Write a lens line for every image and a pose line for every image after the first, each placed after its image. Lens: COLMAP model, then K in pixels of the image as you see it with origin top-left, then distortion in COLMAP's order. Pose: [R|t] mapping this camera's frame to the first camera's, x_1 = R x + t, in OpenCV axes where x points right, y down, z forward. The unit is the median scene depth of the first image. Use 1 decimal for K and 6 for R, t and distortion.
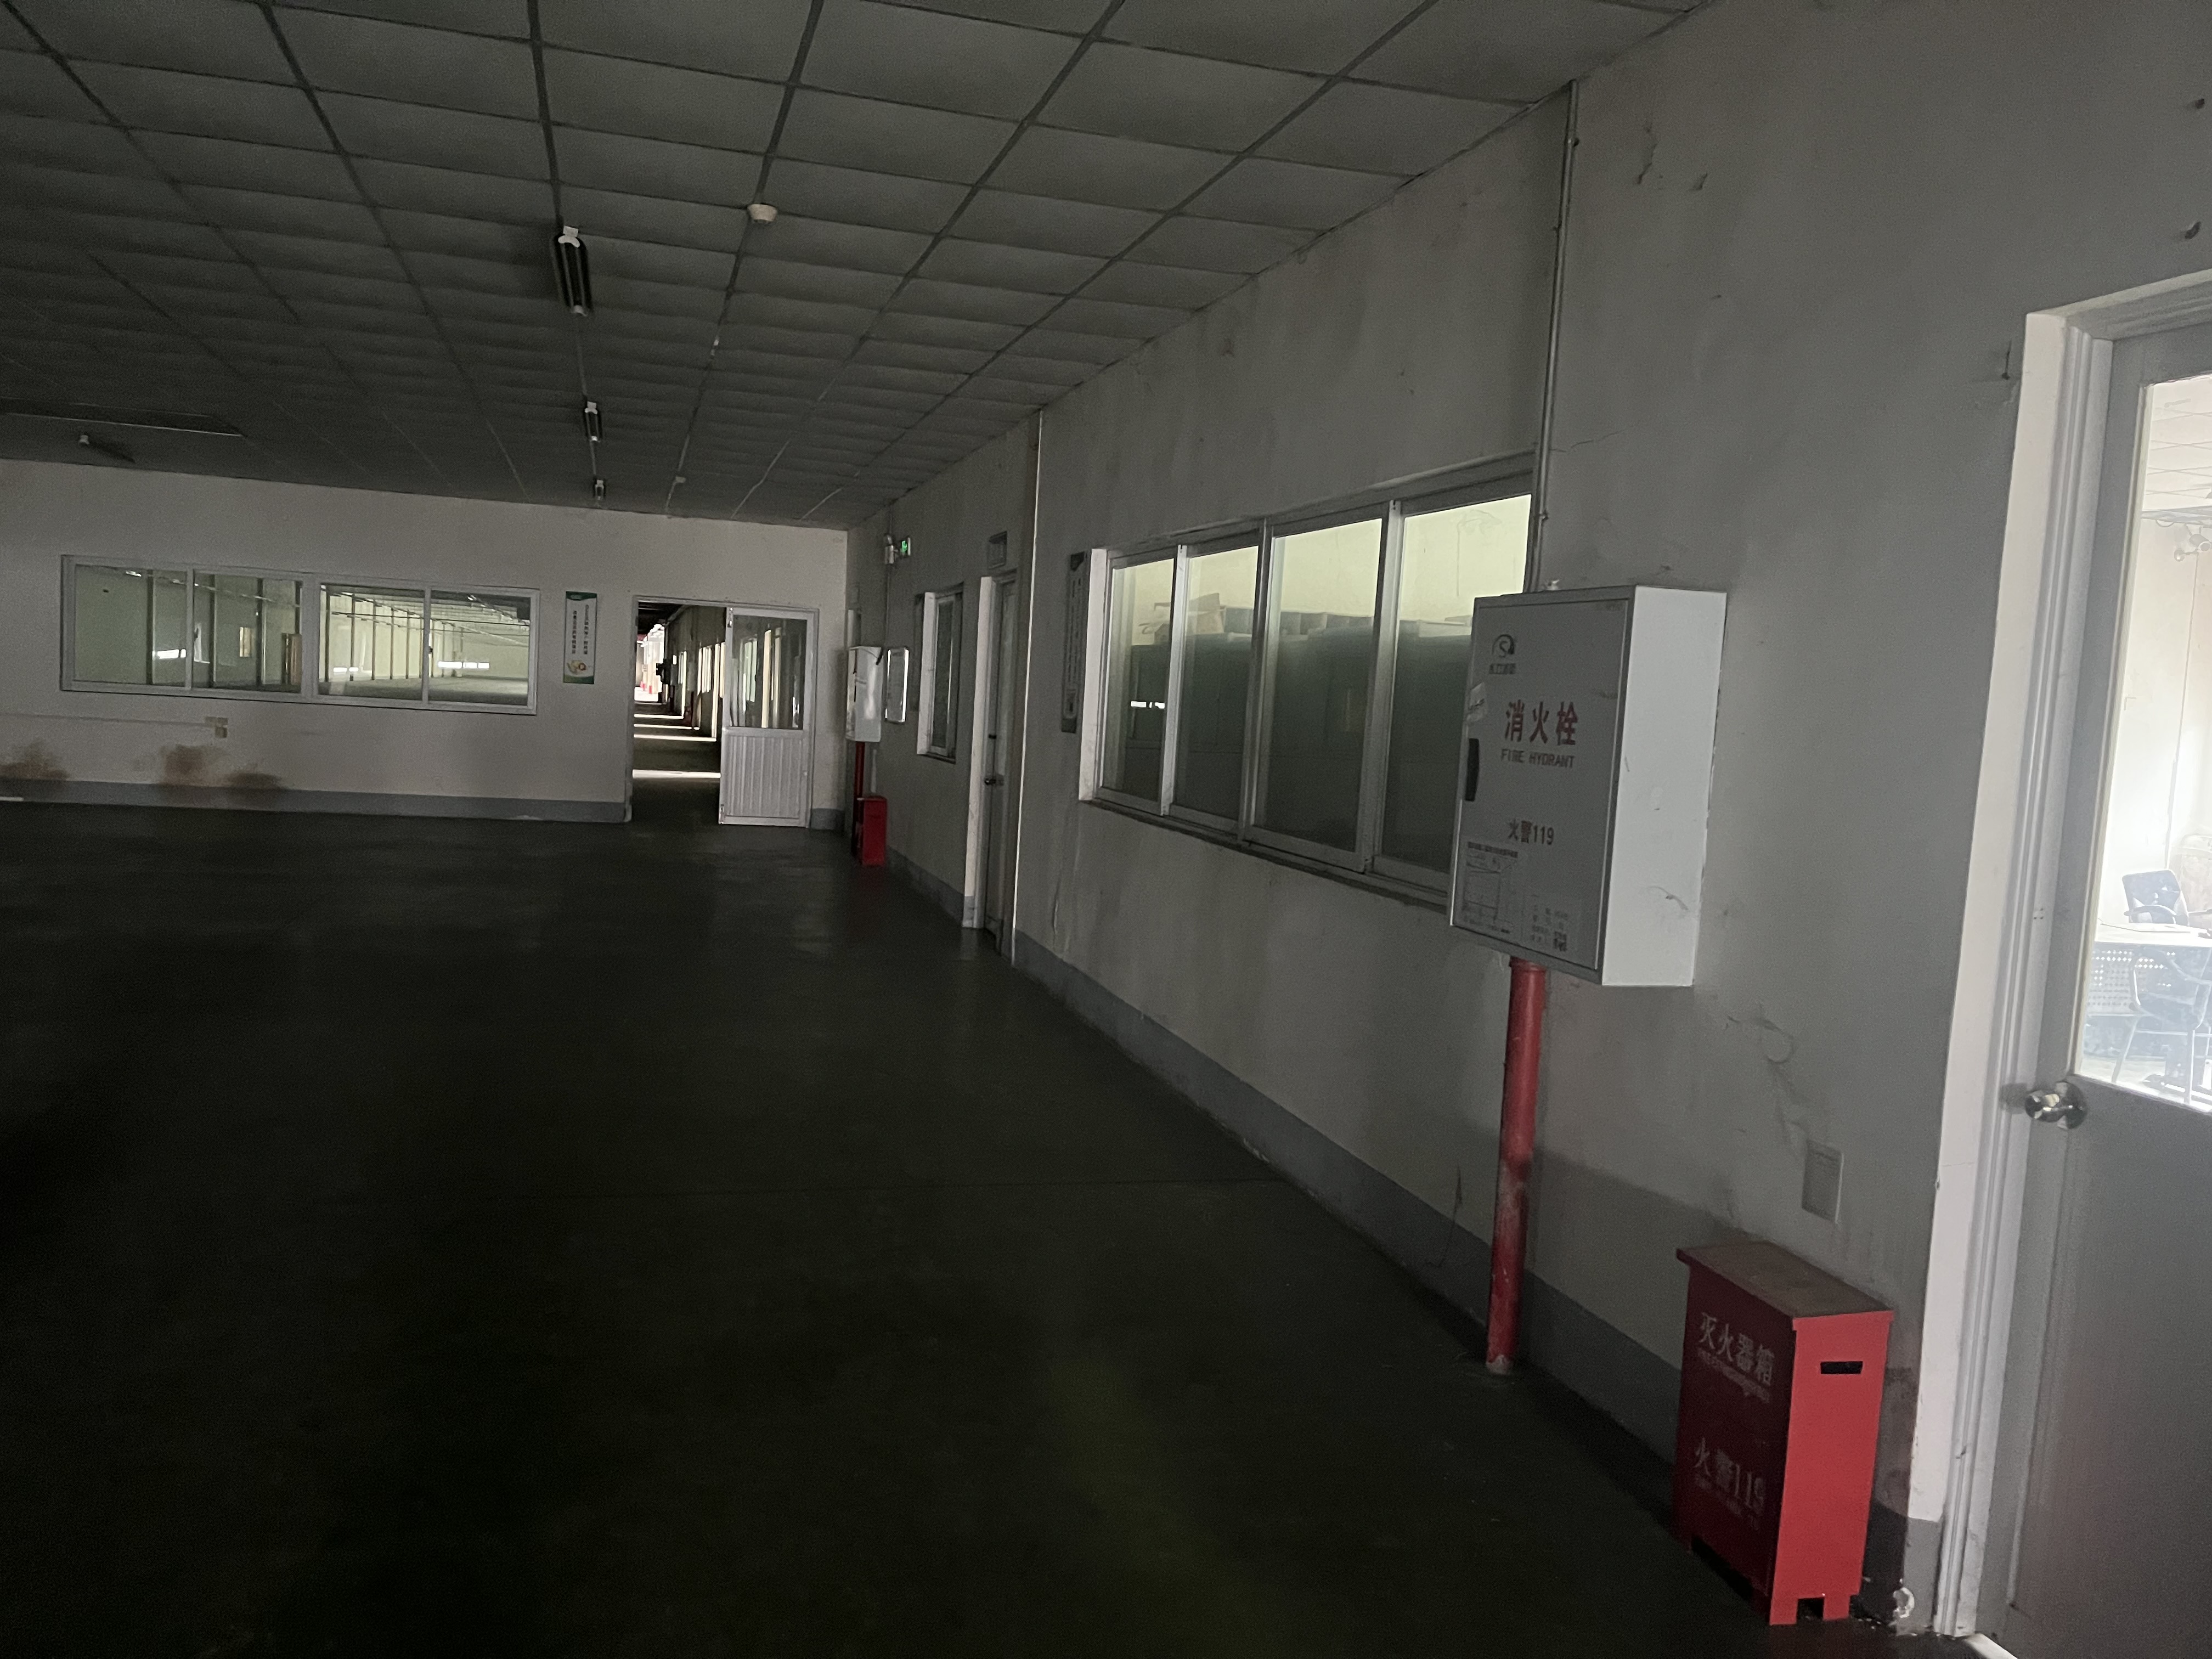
lens RADIAL K [[1688.6, 0, 1106.0], [0, 1688.6, 829.5], [0, 0, 1]] dist [-0.001285, -0.000215]
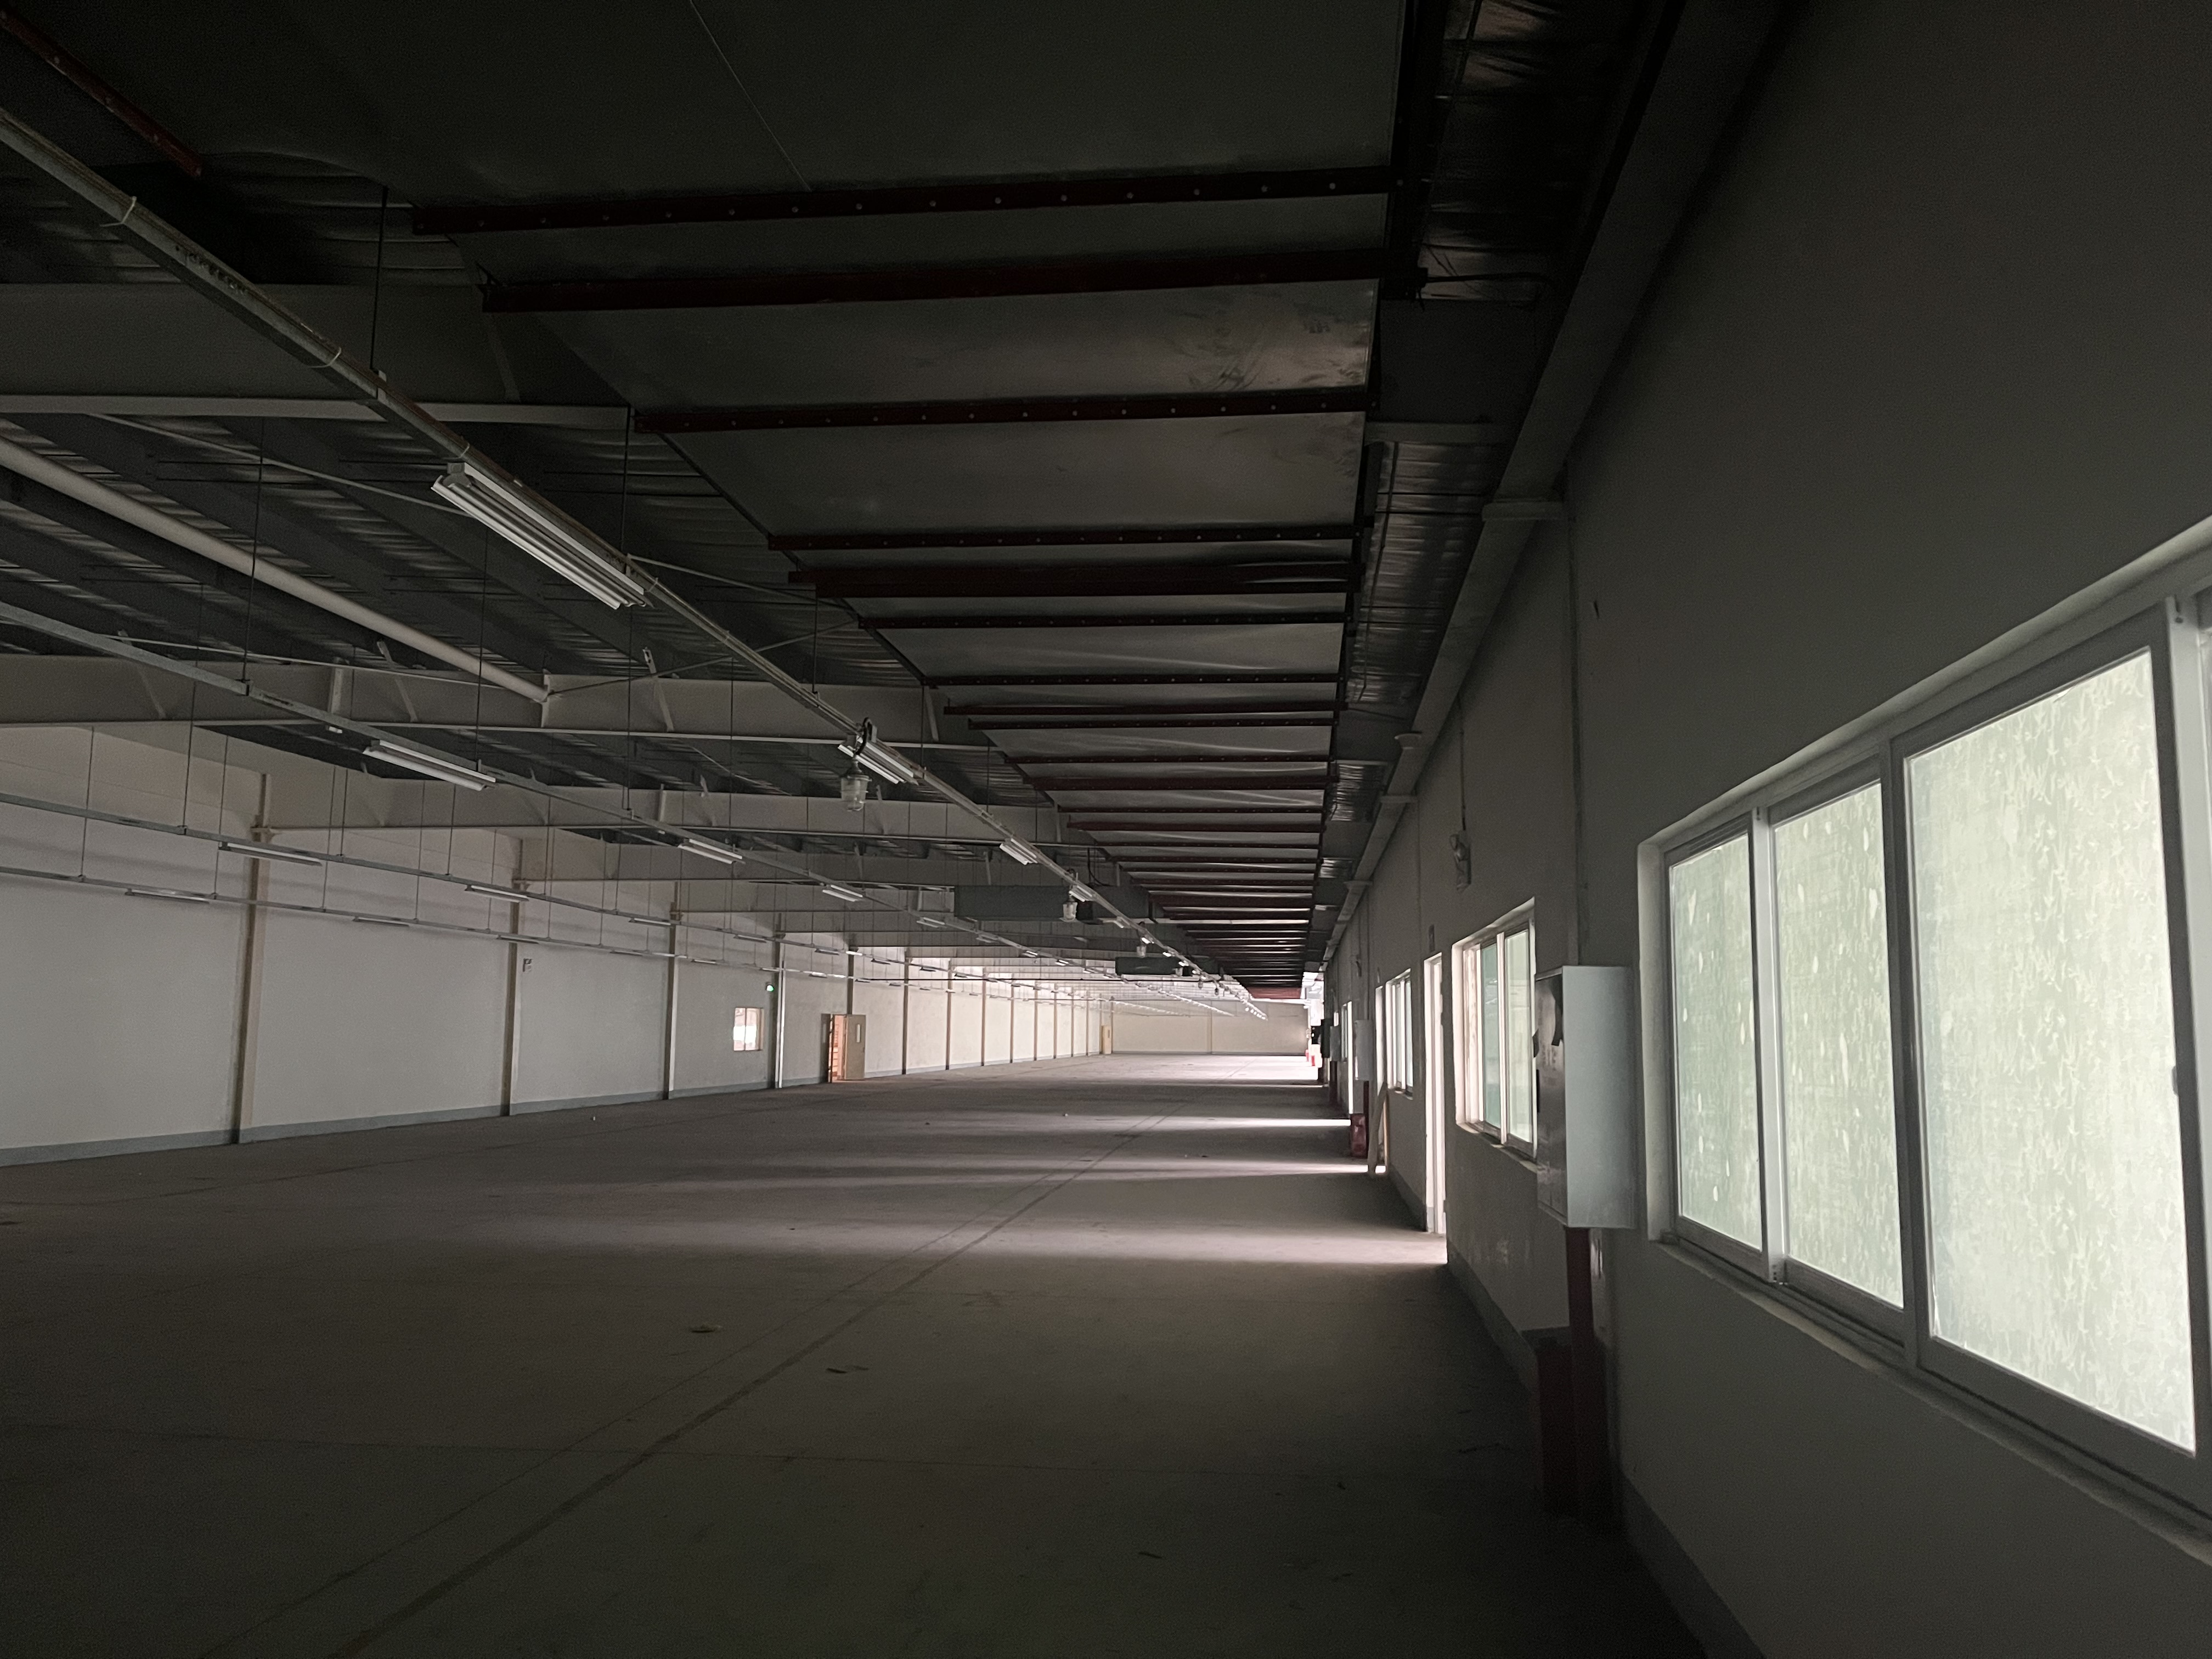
lens RADIAL K [[1679.5, 0, 1106.0], [0, 1679.5, 829.5], [0, 0, 1]] dist [0.000629, 0.000013]
pose [[0.923491, -0.098639, -0.370721, -0.088867], [0.018518, 0.976713, -0.213749, -0.034429], [0.383172, 0.190531, 0.903812, 0.361282]]
